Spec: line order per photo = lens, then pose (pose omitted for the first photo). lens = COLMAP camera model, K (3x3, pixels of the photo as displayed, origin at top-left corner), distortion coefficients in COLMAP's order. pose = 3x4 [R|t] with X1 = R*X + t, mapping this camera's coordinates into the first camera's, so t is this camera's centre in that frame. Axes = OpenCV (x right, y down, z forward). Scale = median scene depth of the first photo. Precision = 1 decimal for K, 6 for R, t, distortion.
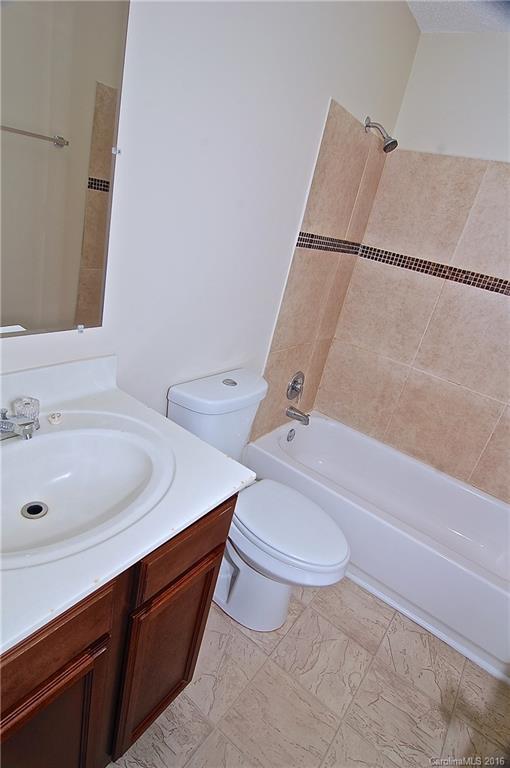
lens RADIAL K [[413.2, 0, 249.4], [0, 413.2, 383.2], [0, 0, 1]] dist [-0.004725, -0.013358]
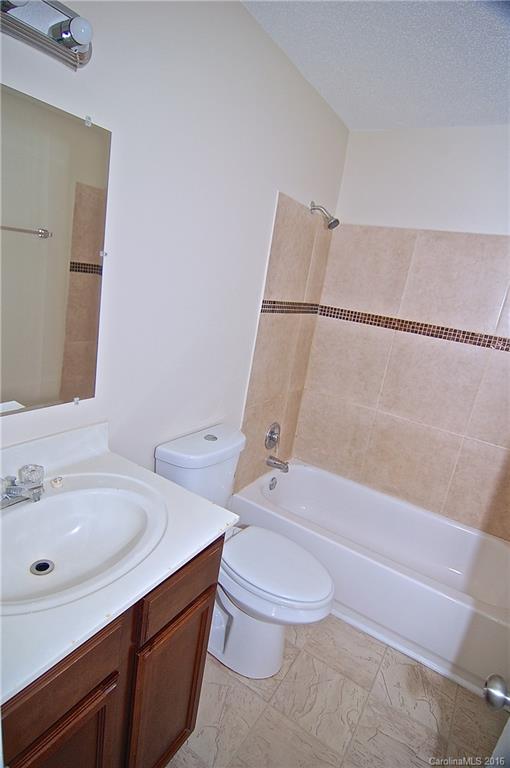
lens RADIAL K [[413.2, 0, 249.4], [0, 413.2, 383.2], [0, 0, 1]] dist [-0.004725, -0.013358]
pose [[0.995657, -0.076647, 0.052836, 0.007553], [0.082867, 0.988325, -0.127858, 0.003636], [-0.042420, 0.131681, 0.990384, -0.106963]]
